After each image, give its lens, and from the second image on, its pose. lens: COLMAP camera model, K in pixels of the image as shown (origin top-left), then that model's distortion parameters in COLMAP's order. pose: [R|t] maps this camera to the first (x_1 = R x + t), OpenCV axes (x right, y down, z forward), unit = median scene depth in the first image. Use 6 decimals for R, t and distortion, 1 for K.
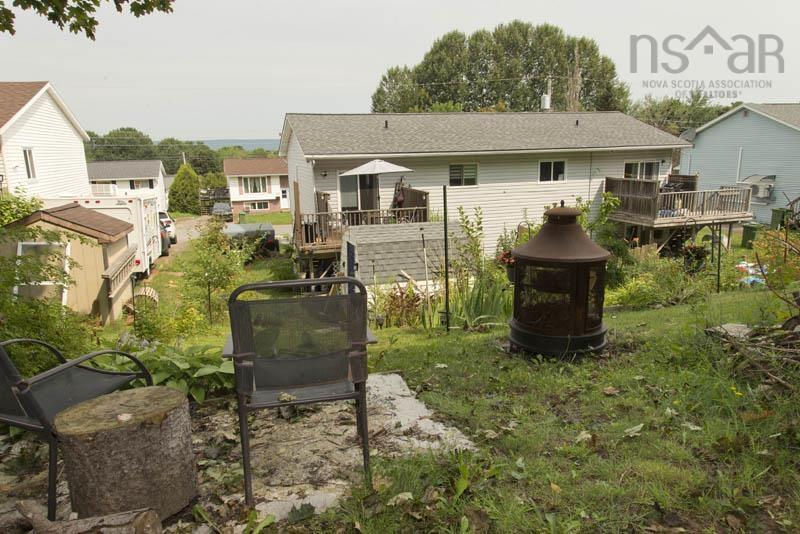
lens RADIAL K [[548.2, 0, 400.0], [0, 548.2, 267.0], [0, 0, 1]] dist [0.023410, -0.043104]
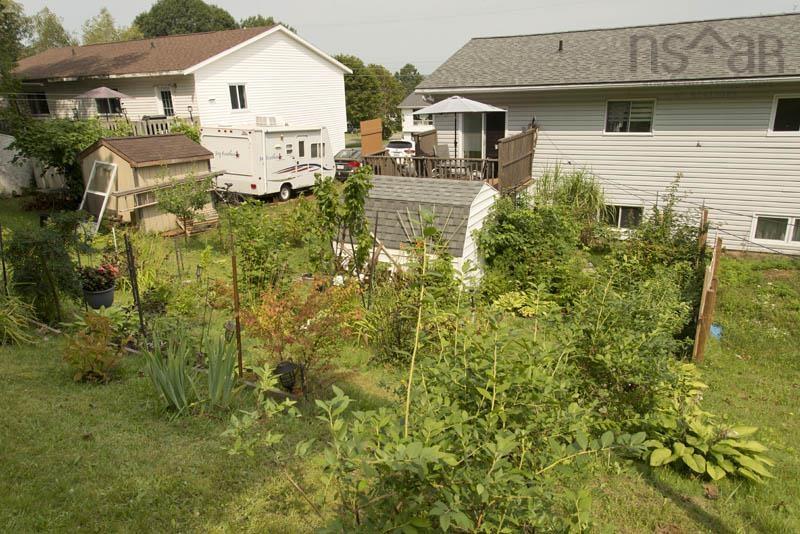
lens RADIAL K [[548.2, 0, 400.0], [0, 548.2, 267.0], [0, 0, 1]] dist [0.023410, -0.043104]
pose [[0.693454, 0.219884, -0.686129, 0.462302], [-0.128758, 0.974784, 0.182257, -0.075242], [0.708903, -0.038042, 0.704280, 0.311736]]
